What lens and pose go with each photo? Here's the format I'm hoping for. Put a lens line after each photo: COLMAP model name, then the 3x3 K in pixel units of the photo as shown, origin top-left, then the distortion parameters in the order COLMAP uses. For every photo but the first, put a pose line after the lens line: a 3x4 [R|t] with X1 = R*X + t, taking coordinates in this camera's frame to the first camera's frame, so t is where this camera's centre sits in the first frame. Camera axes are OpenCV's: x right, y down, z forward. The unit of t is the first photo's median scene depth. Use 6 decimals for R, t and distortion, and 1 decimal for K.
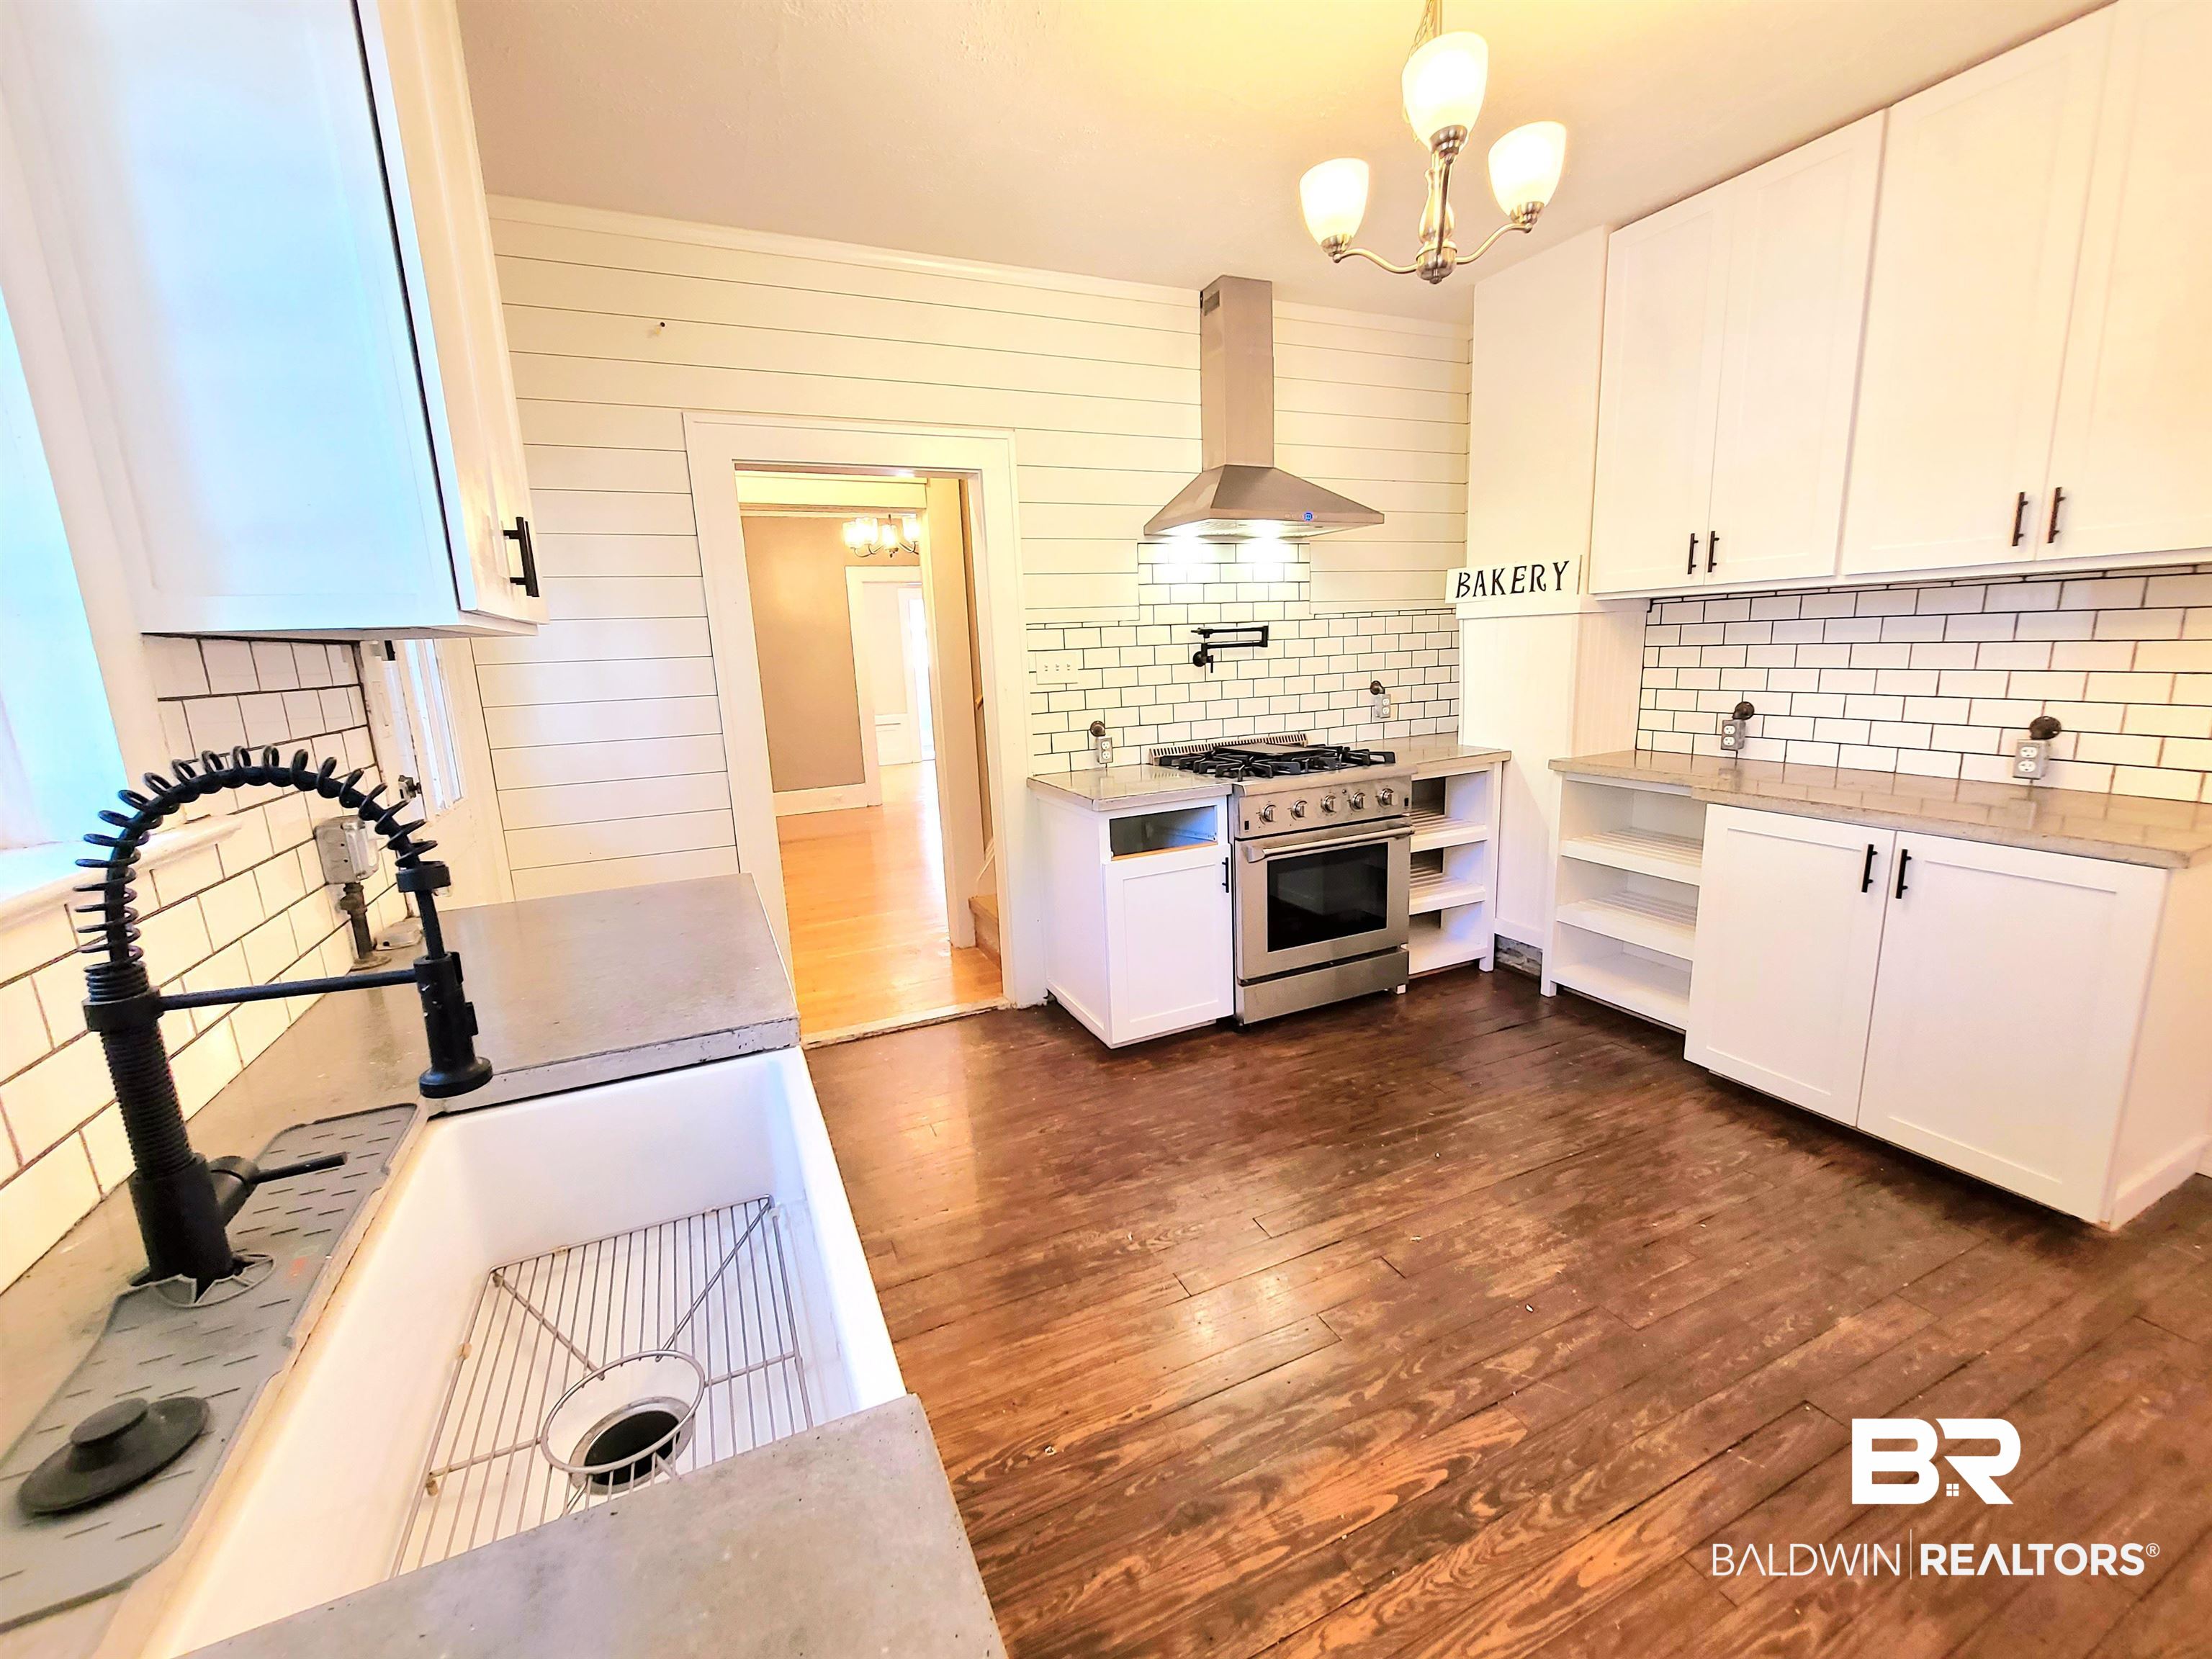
lens RADIAL K [[903.0, 0, 1104.7], [0, 903.0, 818.7], [0, 0, 1]] dist [-0.000801, -0.000392]
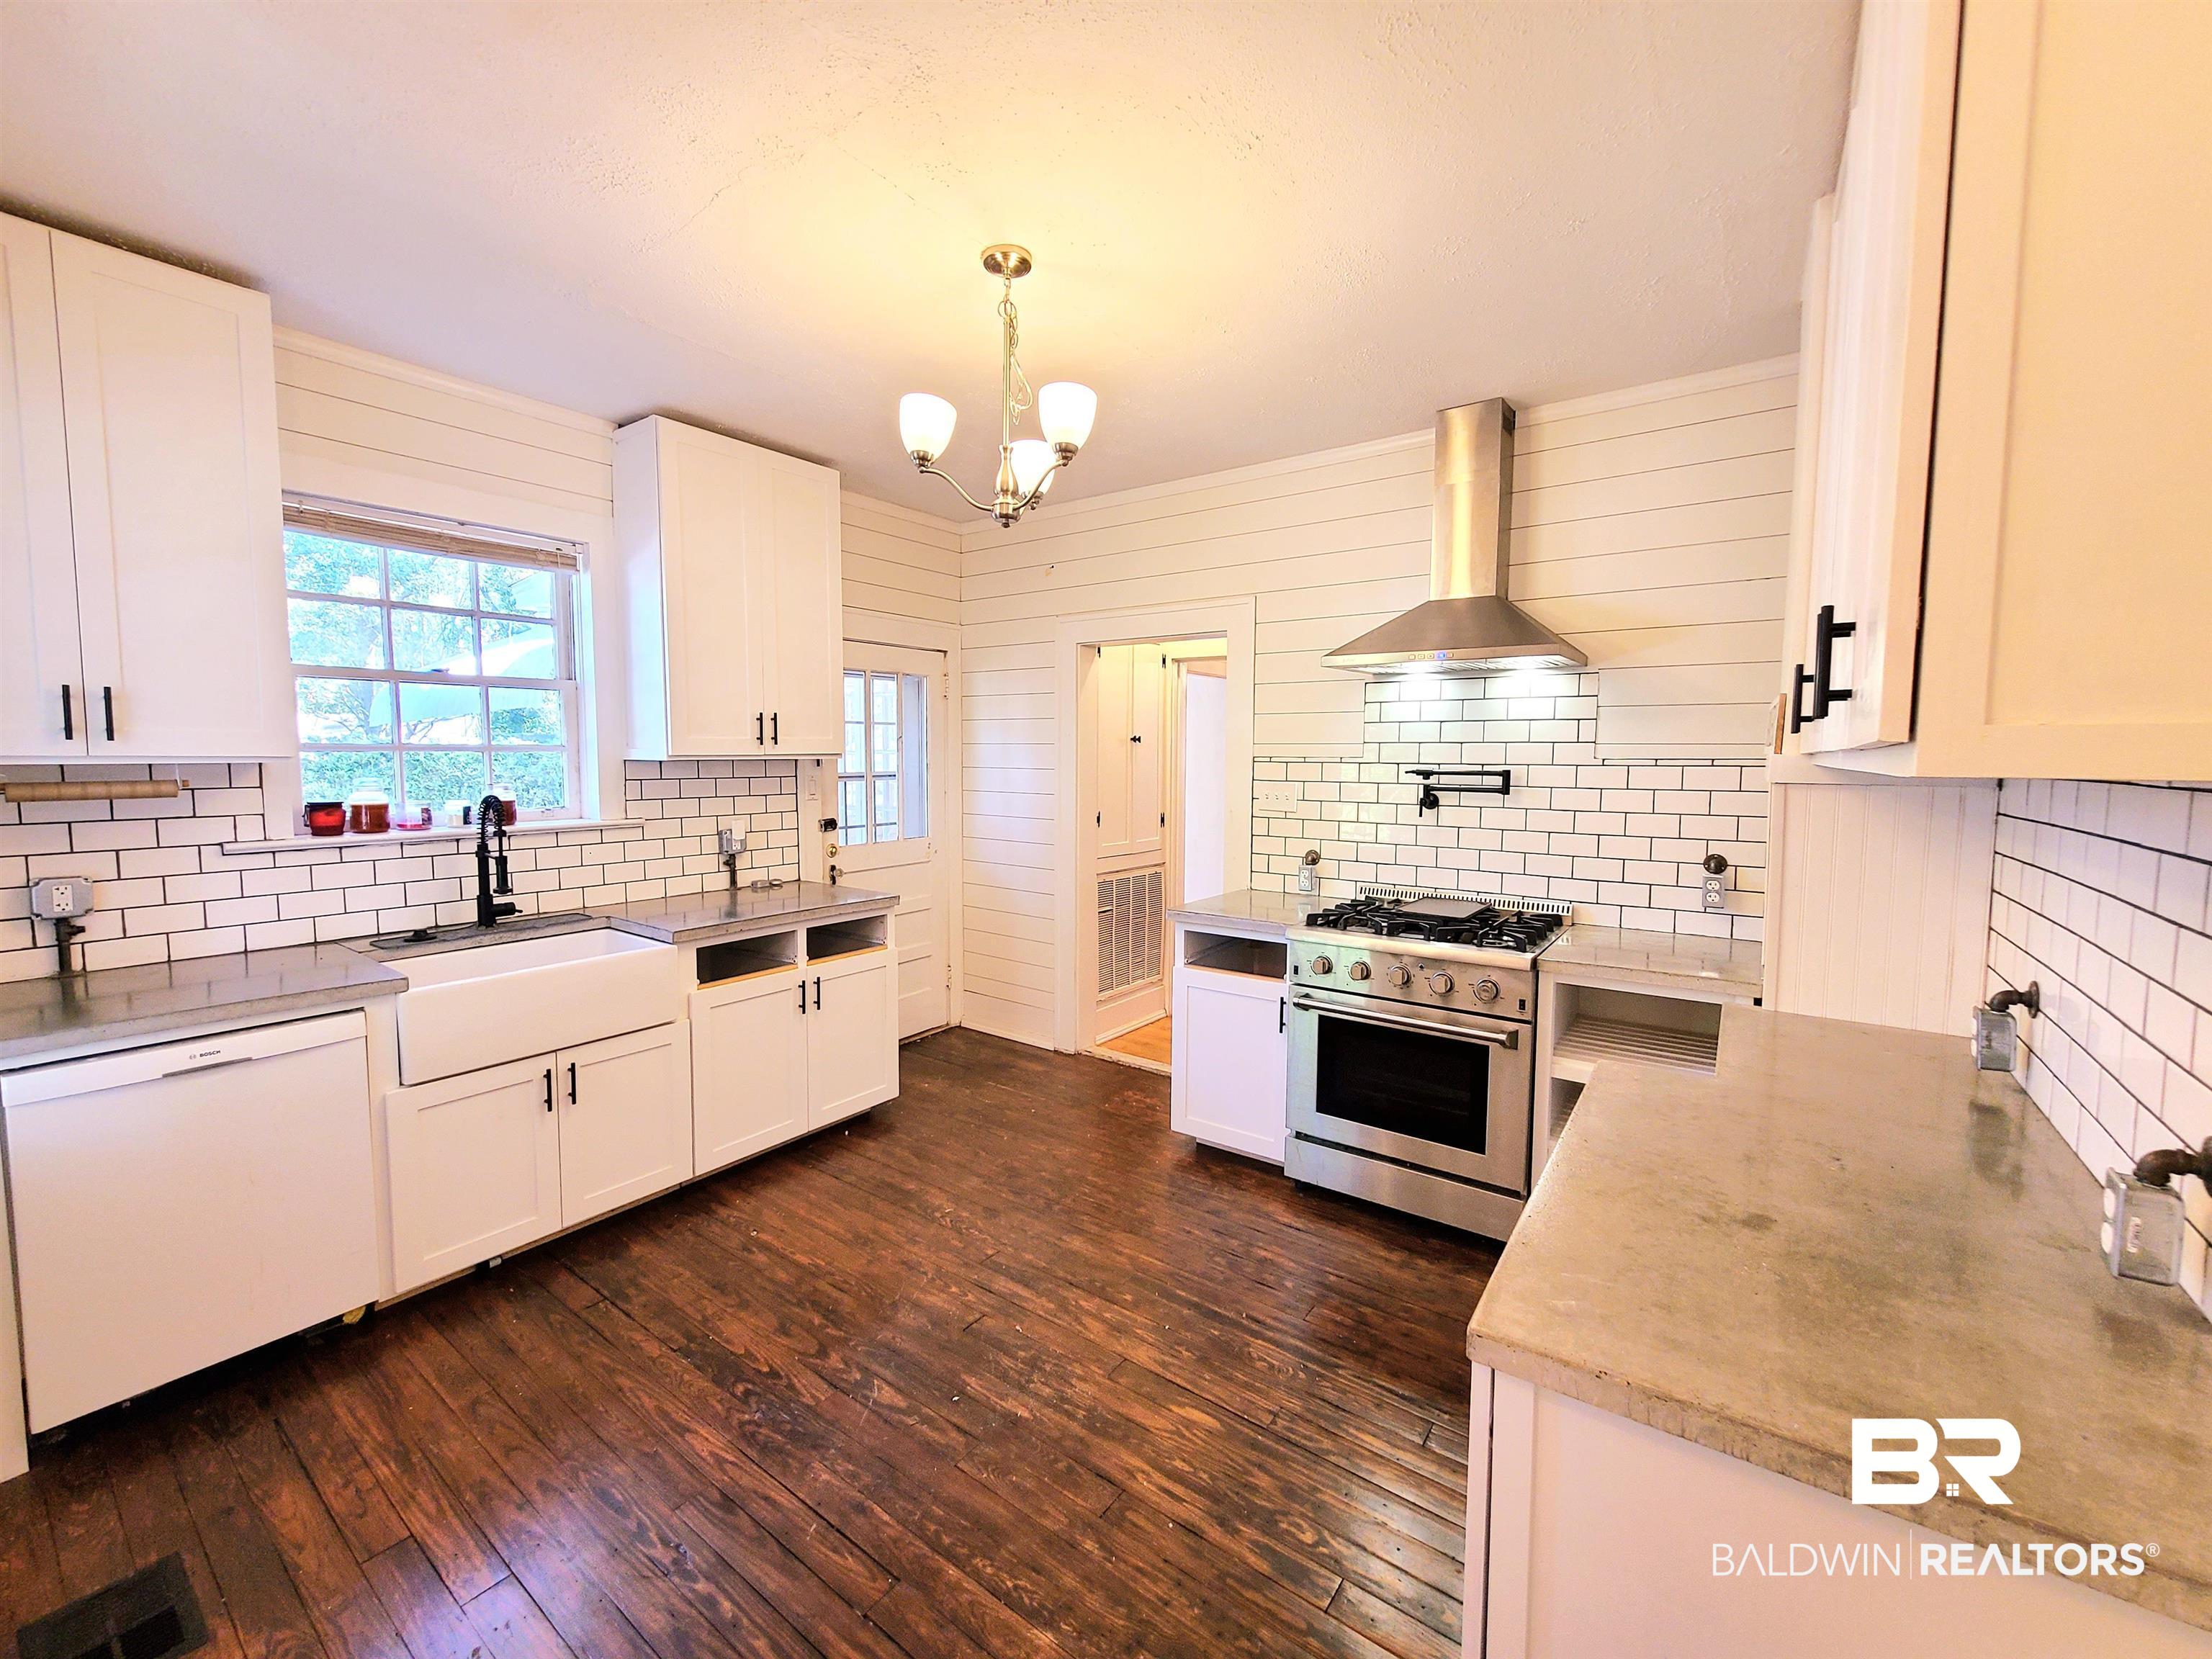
lens RADIAL K [[903.0, 0, 1091.0], [0, 903.0, 817.0], [0, 0, 1]] dist [-0.000801, -0.000392]
pose [[0.482390, 0.103107, -0.869867, 0.852372], [-0.196503, 0.980477, 0.007246, -0.113696], [0.853631, 0.167436, 0.493233, 0.285705]]
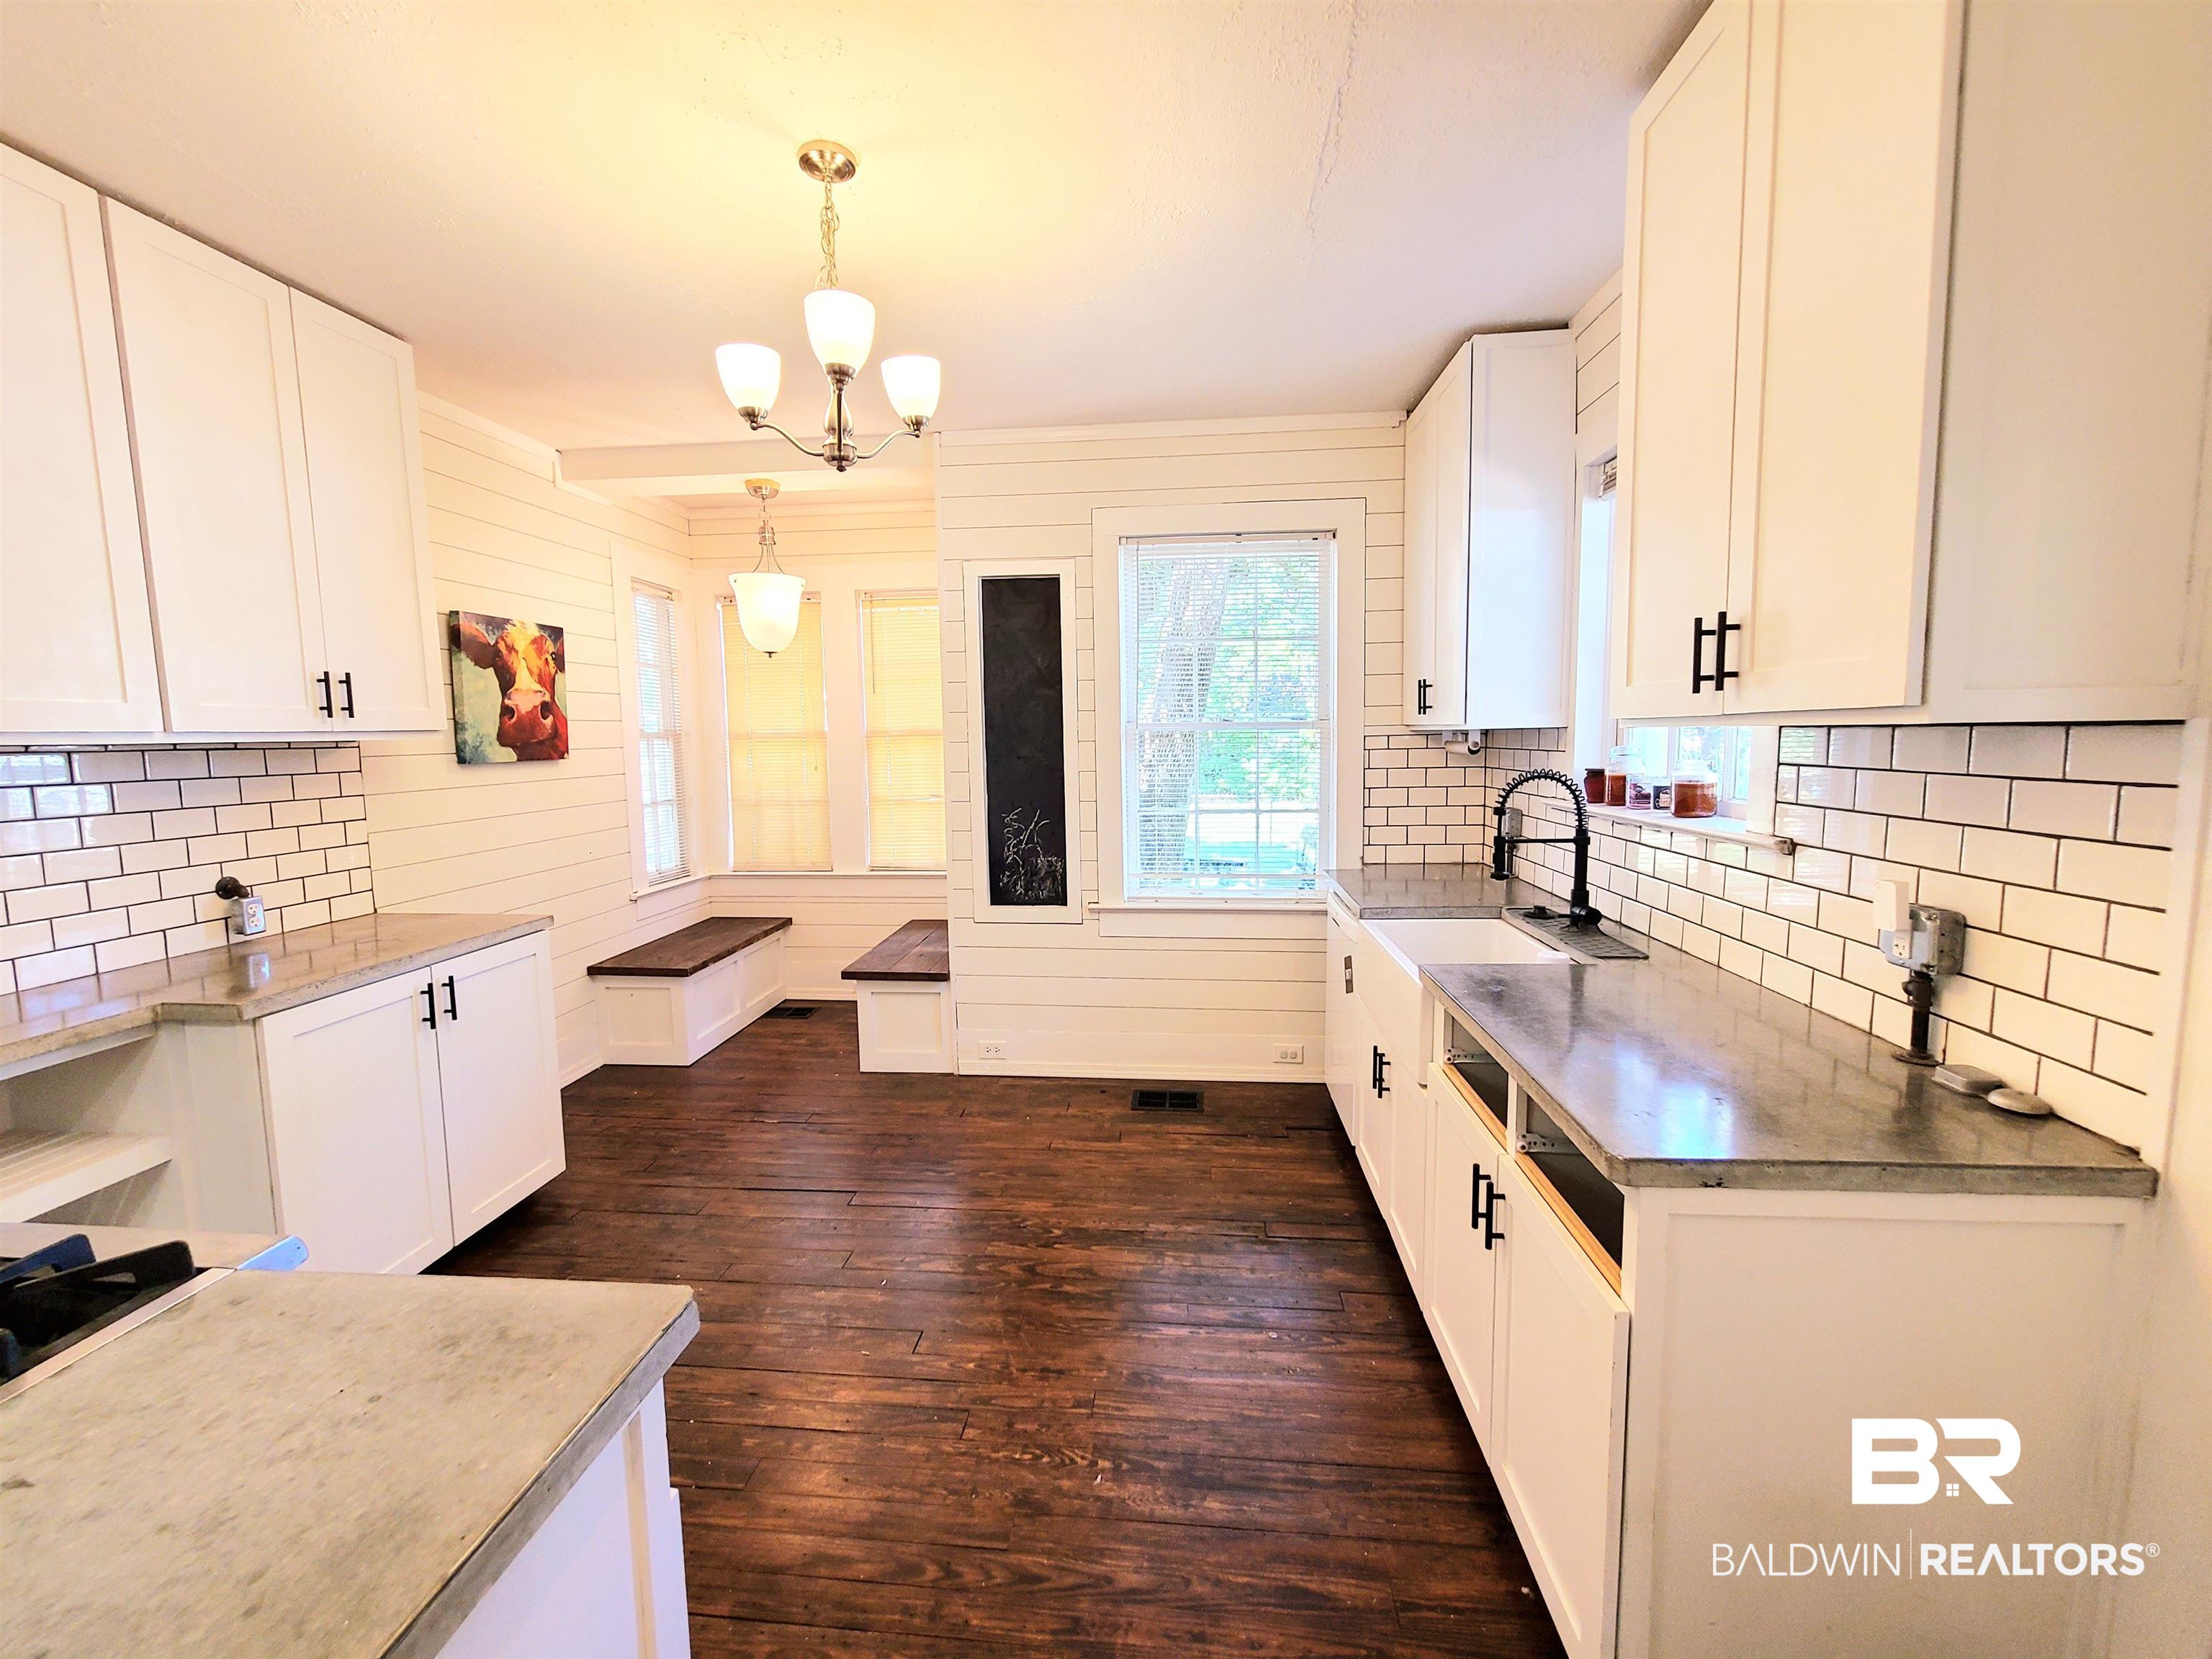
lens RADIAL K [[903.0, 0, 1114.3], [0, 903.0, 824.8], [0, 0, 1]] dist [-0.000801, -0.000392]
pose [[-0.872489, 0.004670, 0.488611, -0.264867], [0.146124, 0.956689, 0.251783, -0.211668], [-0.466273, 0.291076, -0.835383, 1.029856]]
